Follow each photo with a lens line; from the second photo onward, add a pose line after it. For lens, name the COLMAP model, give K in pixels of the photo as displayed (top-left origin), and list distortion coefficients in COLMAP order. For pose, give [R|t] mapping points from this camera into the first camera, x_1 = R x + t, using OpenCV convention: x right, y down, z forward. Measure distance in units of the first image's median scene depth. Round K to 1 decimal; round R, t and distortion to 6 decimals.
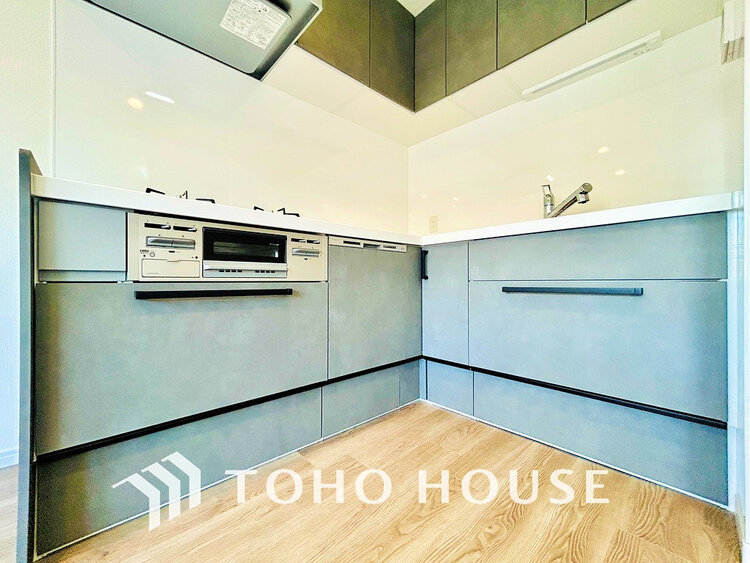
lens RADIAL K [[302.3, 0, 374.3], [0, 302.3, 281.3], [0, 0, 1]] dist [-0.003778, 0.000676]
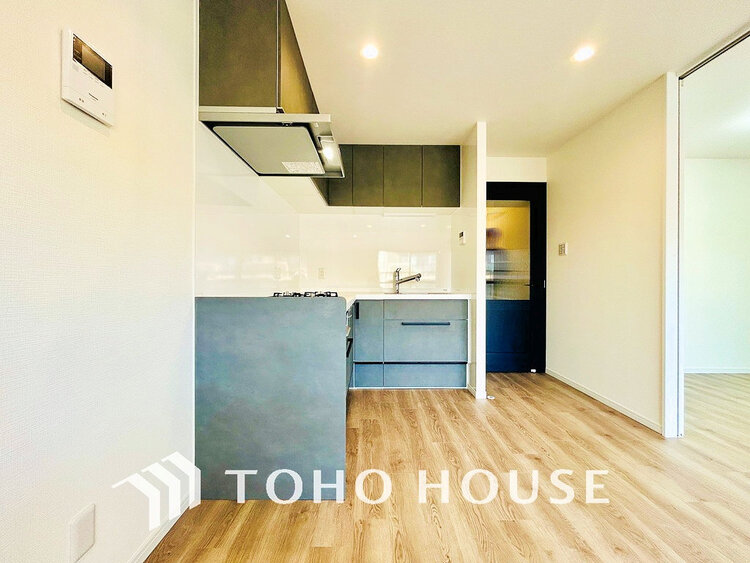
lens RADIAL K [[302.3, 0, 374.3], [0, 302.3, 279.2], [0, 0, 1]] dist [-0.003778, 0.000676]
pose [[0.677267, 0.004219, 0.735725, -1.462187], [-0.002131, 0.999991, -0.003773, -0.317847], [-0.735734, 0.000987, 0.677270, -0.374867]]
